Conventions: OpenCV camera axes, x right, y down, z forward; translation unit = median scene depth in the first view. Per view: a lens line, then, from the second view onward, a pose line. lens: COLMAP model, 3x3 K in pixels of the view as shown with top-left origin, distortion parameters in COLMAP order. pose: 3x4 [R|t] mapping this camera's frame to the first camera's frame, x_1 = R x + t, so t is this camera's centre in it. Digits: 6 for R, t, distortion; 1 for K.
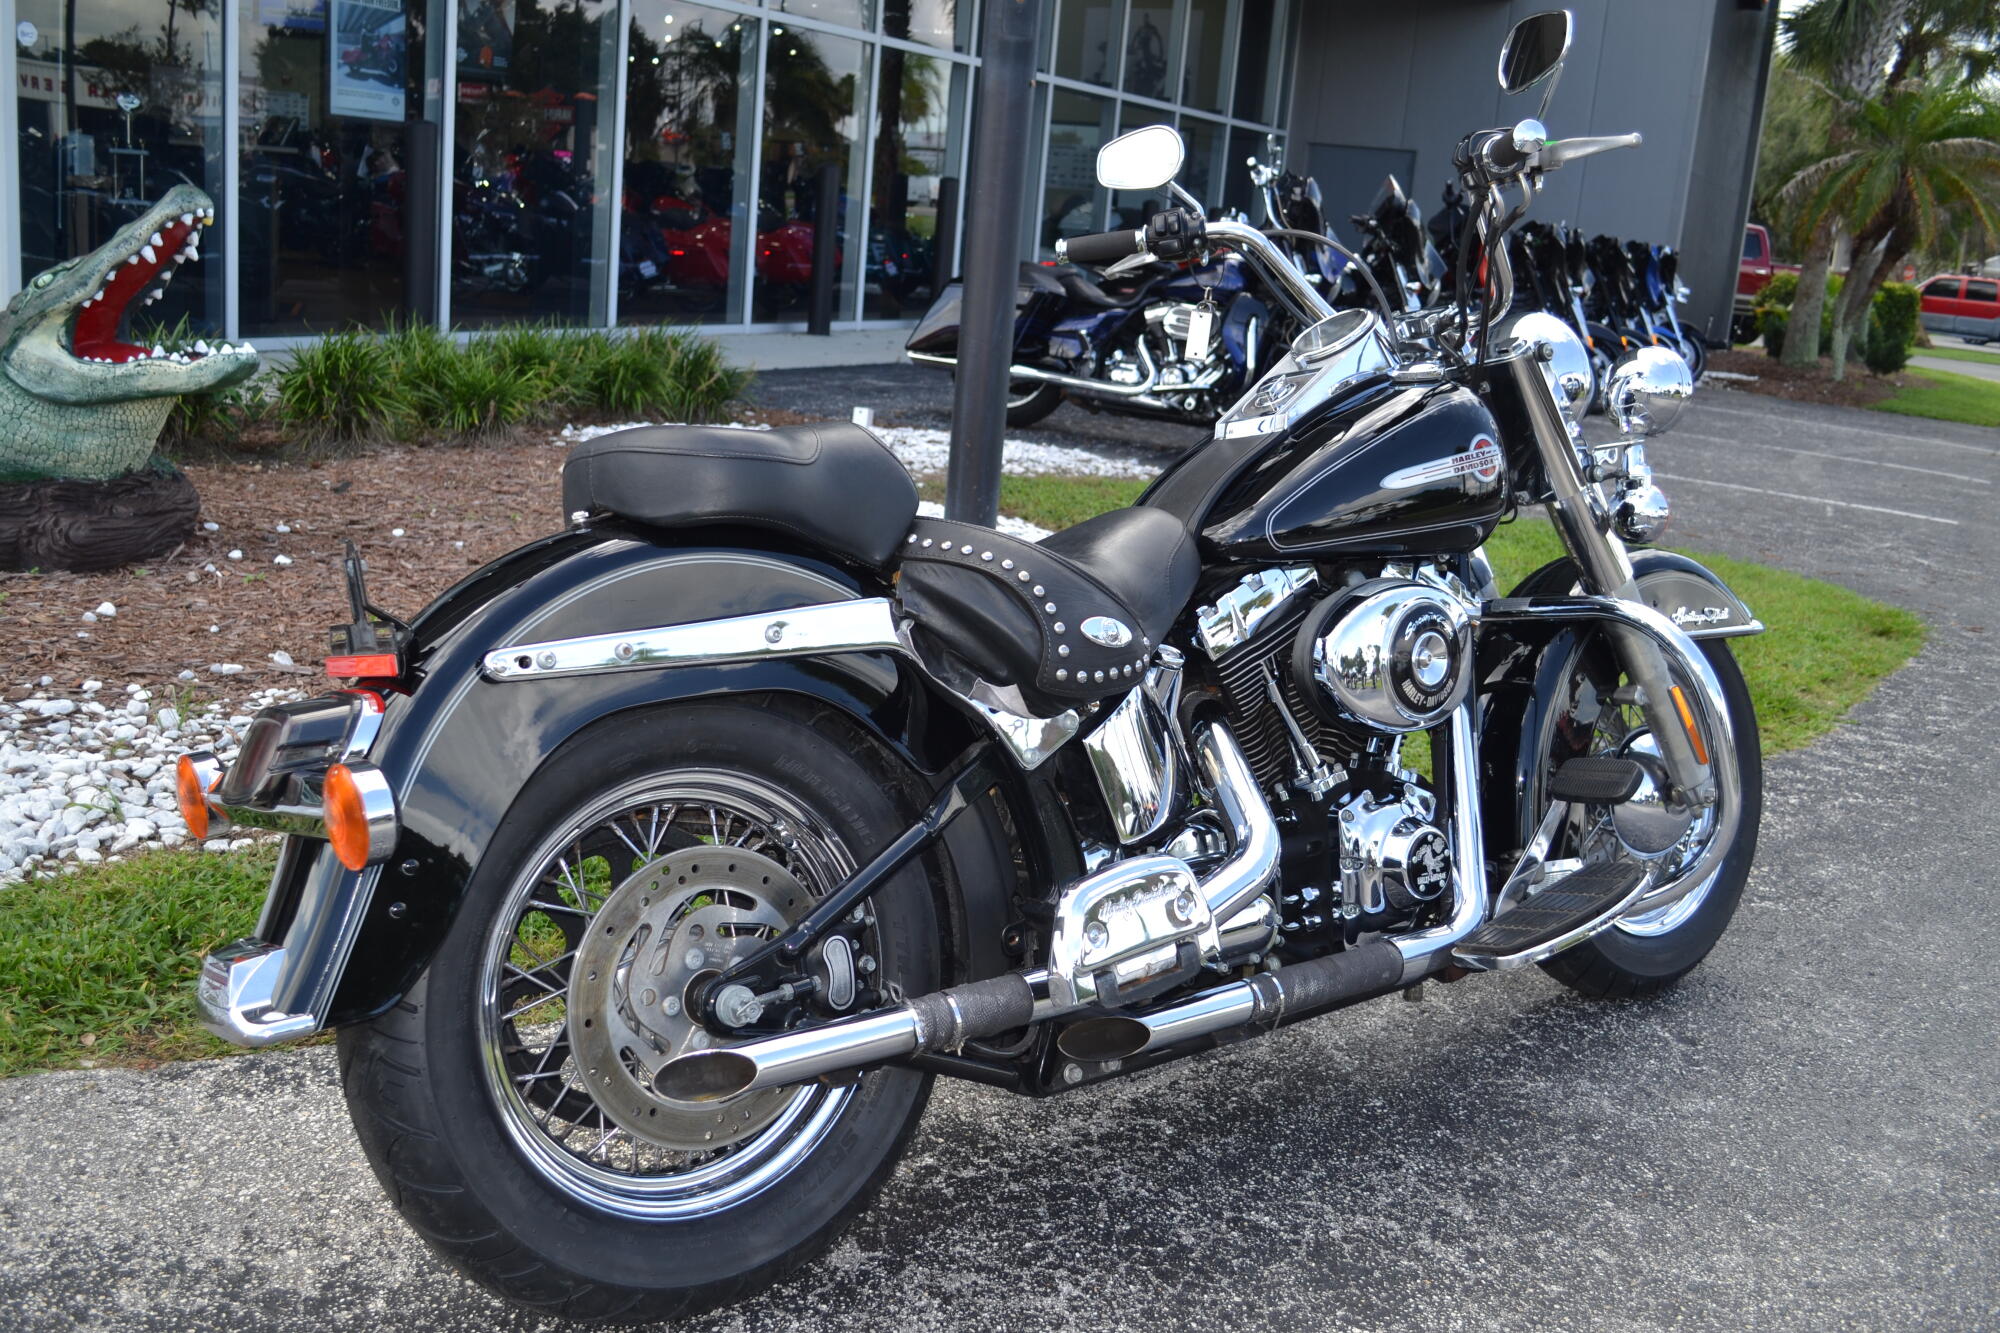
lens RADIAL K [[1849.3, 0, 988.0], [0, 1849.3, 664.0], [0, 0, 1]] dist [-0.074326, 0.004587]
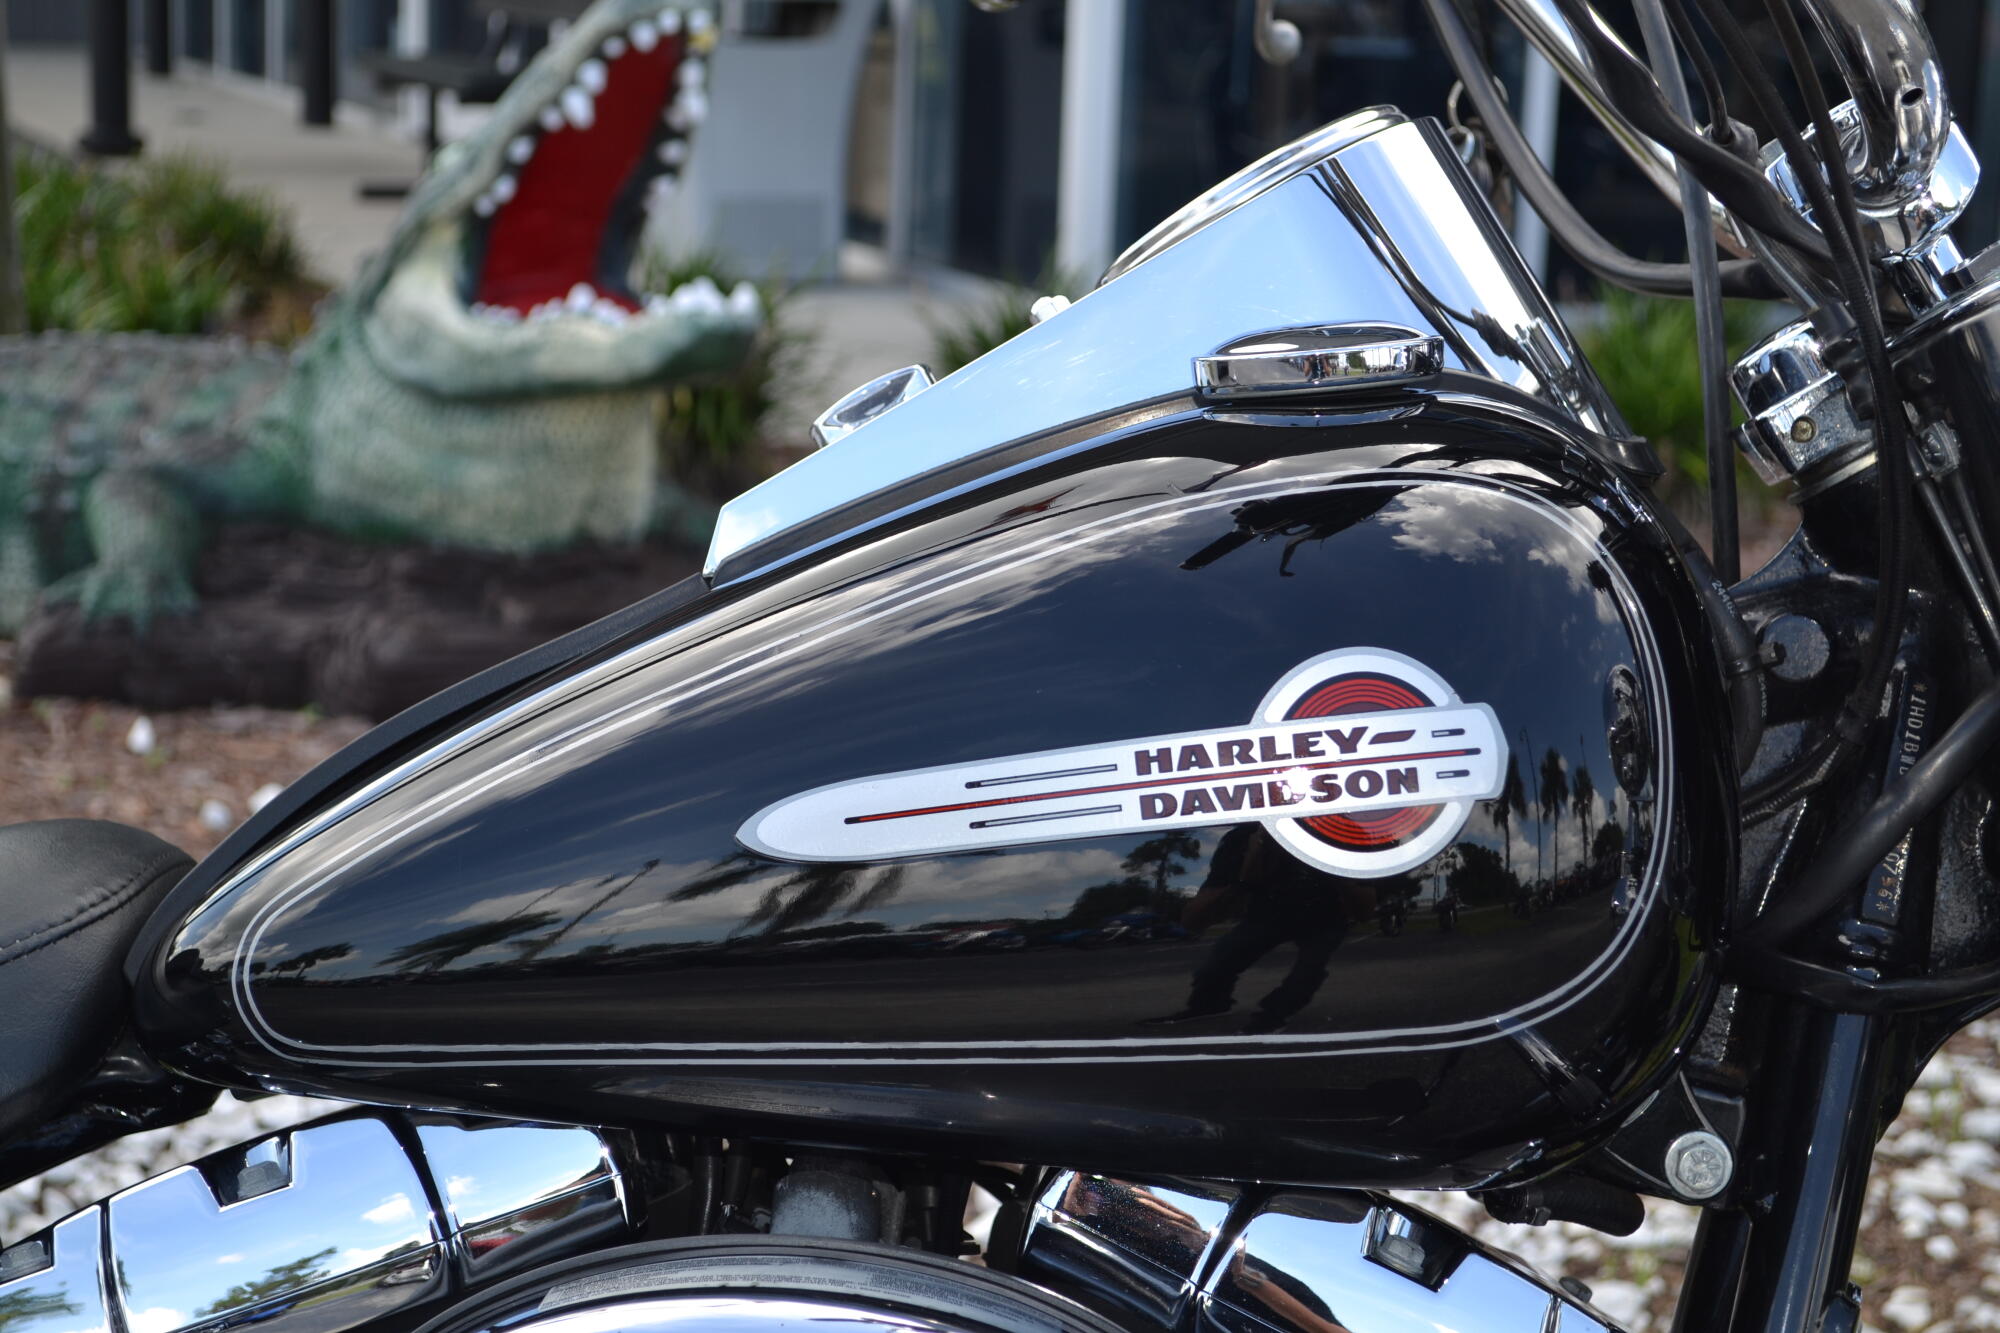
lens RADIAL K [[3545.5, 0, 1000.0], [0, 3545.5, 666.5], [0, 0, 1]] dist [0.006100, 0.021390]
pose [[0.765162, 0.076682, -0.639254, 0.513610], [-0.129138, 0.990984, -0.035700, -0.105550], [0.630753, 0.109868, 0.768166, 0.671960]]
